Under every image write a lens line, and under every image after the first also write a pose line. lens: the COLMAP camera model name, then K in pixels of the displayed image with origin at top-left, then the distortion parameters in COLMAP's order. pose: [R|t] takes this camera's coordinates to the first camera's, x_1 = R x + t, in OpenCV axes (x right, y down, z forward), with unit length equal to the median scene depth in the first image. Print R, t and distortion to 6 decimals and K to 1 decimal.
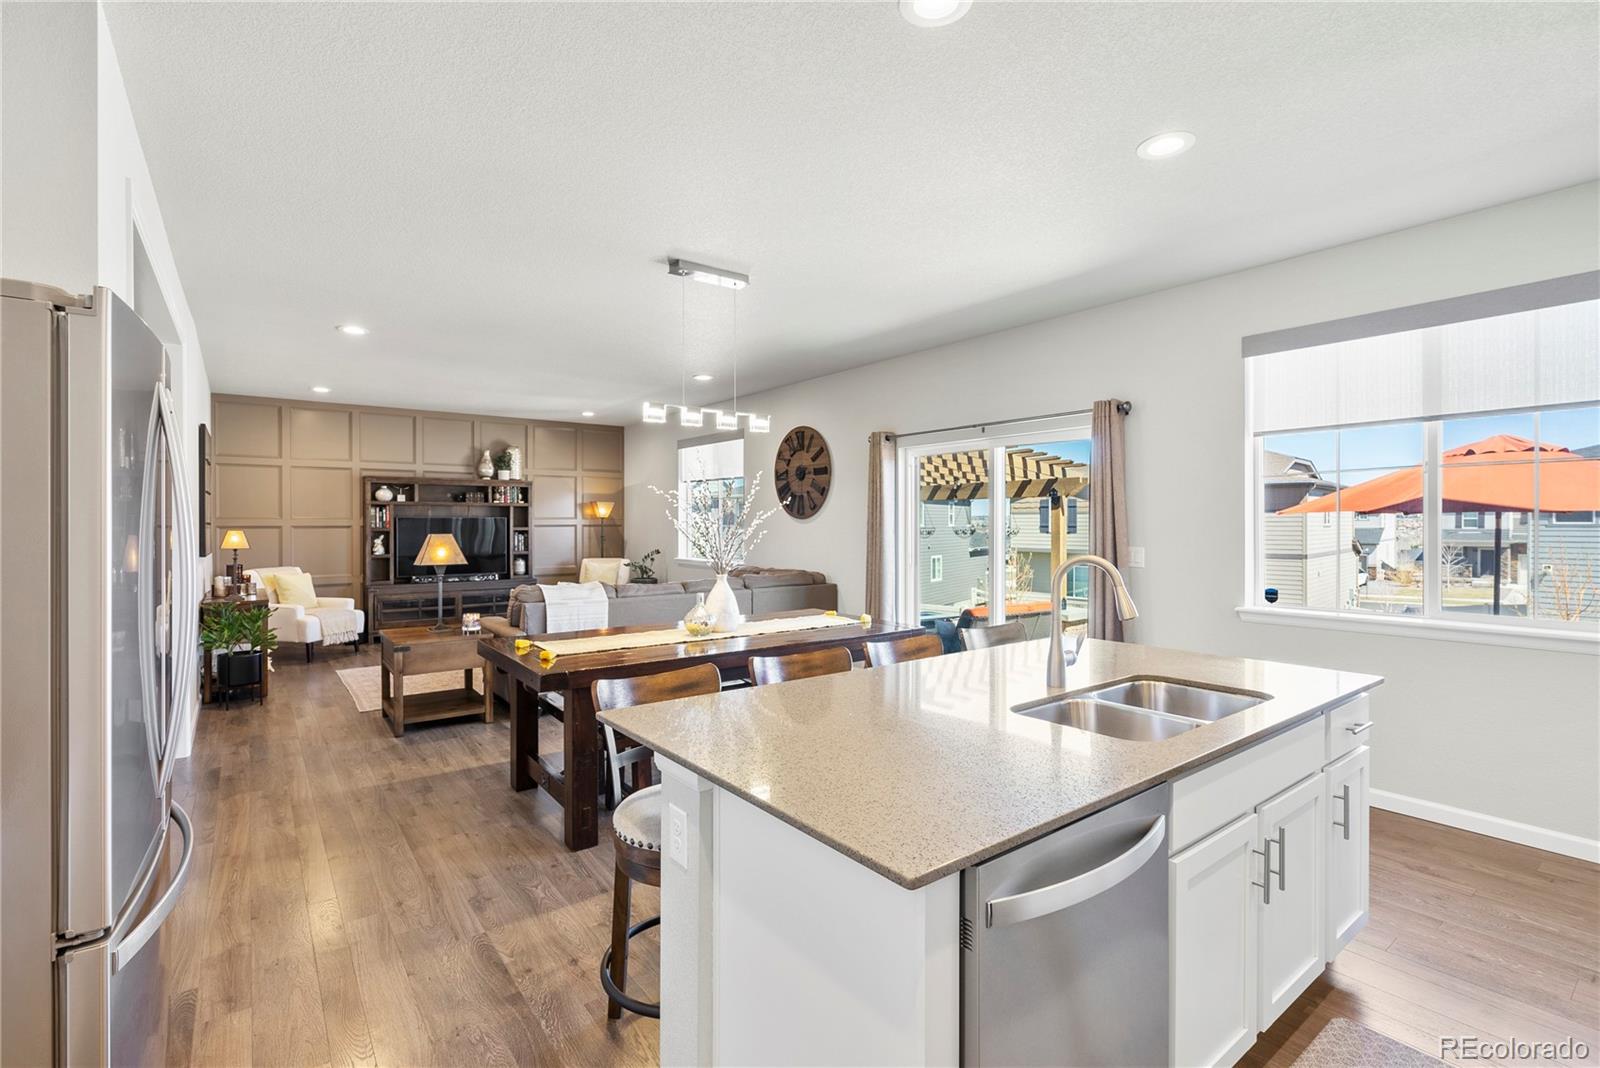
lens RADIAL K [[721.8, 0, 800.0], [0, 721.8, 534.0], [0, 0, 1]] dist [-0.004963, 0.000836]
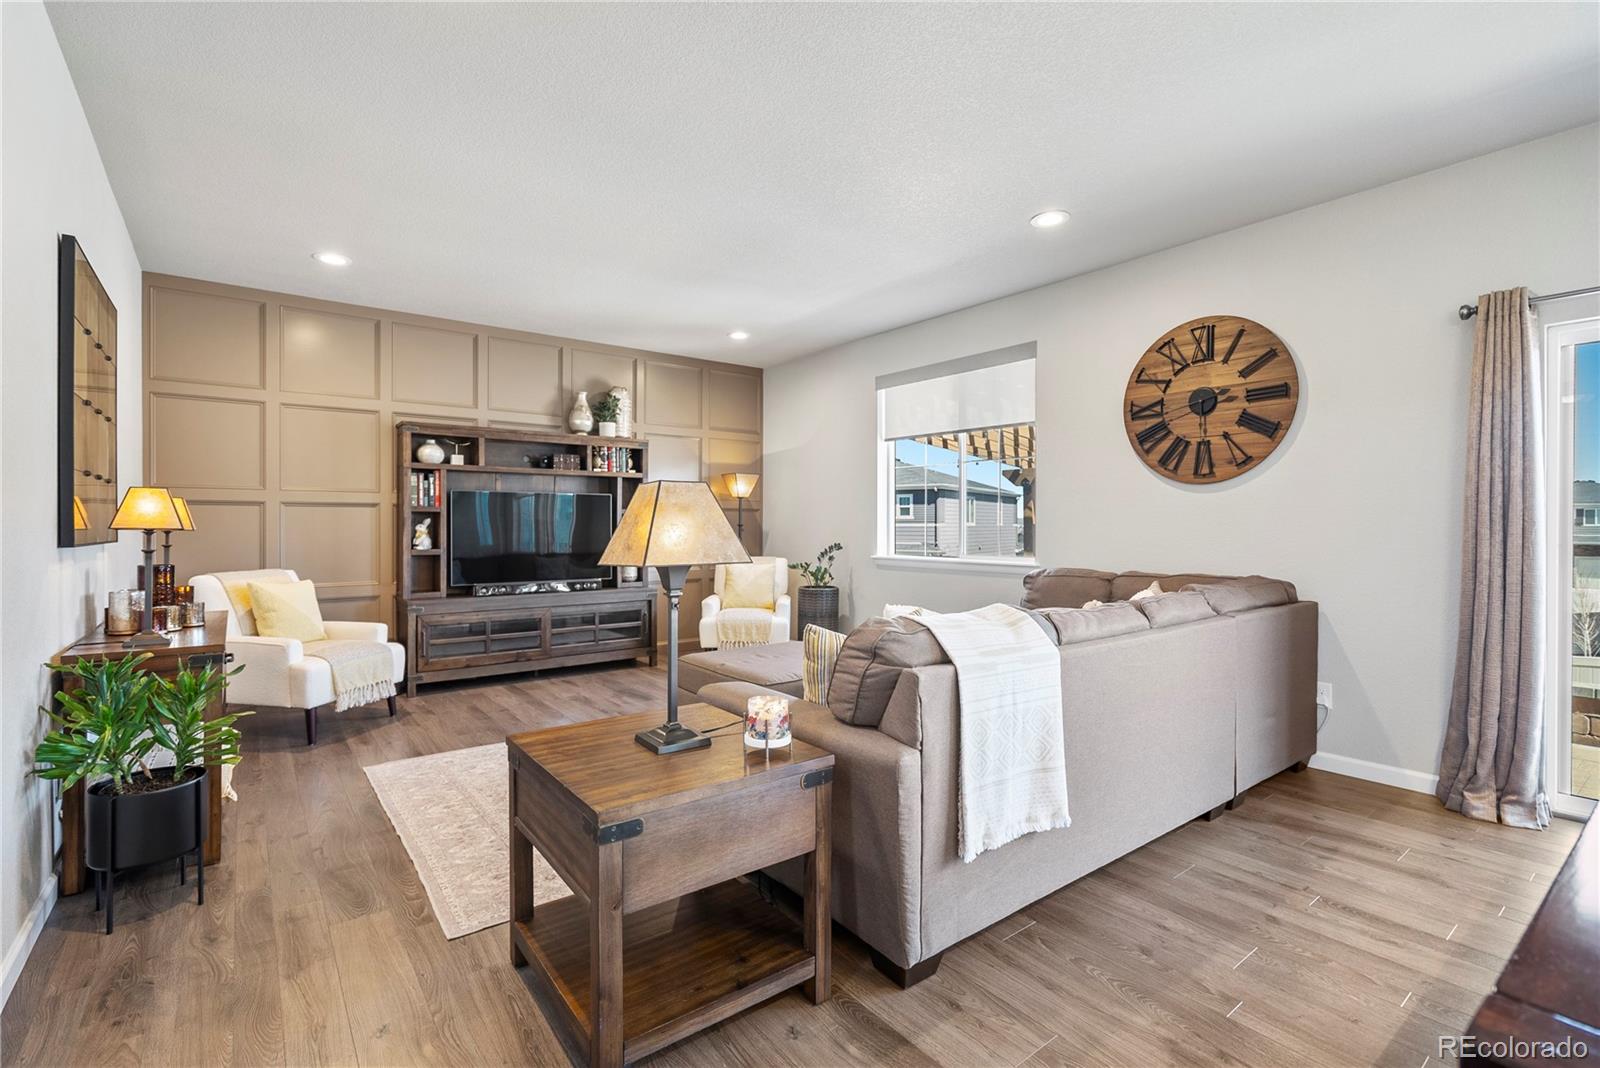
lens RADIAL K [[721.8, 0, 800.0], [0, 721.8, 534.0], [0, 0, 1]] dist [-0.004963, 0.000836]
pose [[0.999988, 0.001273, 0.004744, -0.263904], [-0.001257, 0.999993, -0.003523, 0.016840], [-0.004748, 0.003517, 0.999983, 0.379838]]
